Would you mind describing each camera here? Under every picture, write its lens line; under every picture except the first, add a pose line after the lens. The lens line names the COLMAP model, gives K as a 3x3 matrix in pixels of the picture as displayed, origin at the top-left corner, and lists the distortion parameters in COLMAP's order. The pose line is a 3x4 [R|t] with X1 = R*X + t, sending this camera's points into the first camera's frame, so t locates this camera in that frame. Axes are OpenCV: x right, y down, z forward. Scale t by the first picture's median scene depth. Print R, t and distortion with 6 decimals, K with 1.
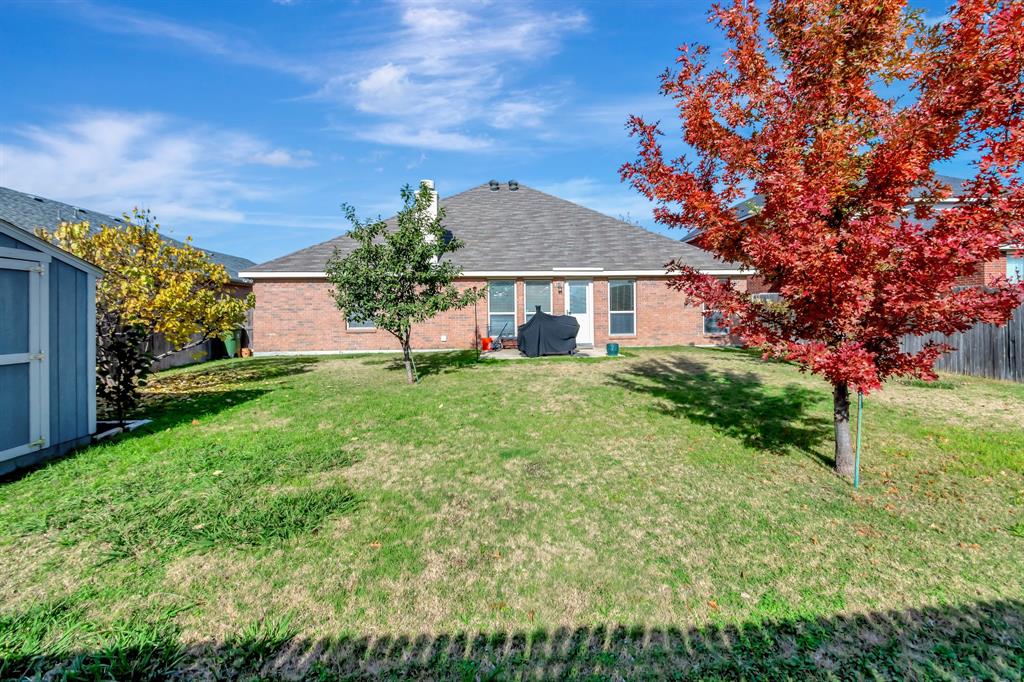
lens RADIAL K [[457.8, 0, 525.4], [0, 457.8, 324.0], [0, 0, 1]] dist [0.003005, -0.000210]
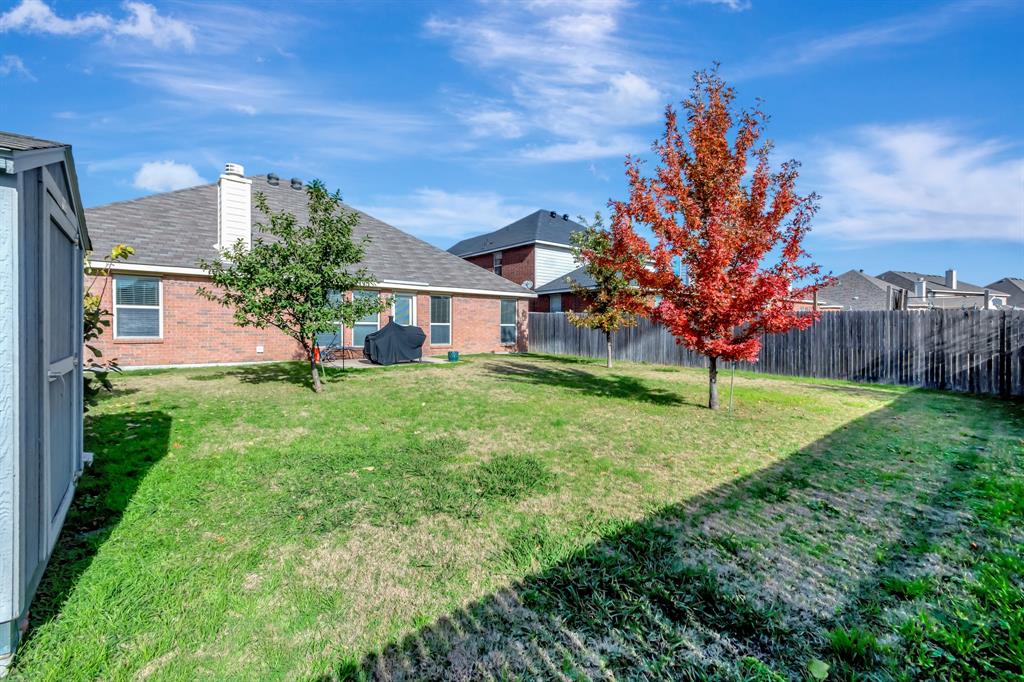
lens RADIAL K [[457.8, 0, 525.4], [0, 457.8, 324.0], [0, 0, 1]] dist [0.003005, -0.000210]
pose [[0.788351, 0.024496, 0.614737, -0.311616], [-0.003505, 0.999370, -0.035328, 0.012317], [-0.615215, 0.025696, 0.787940, -0.003363]]
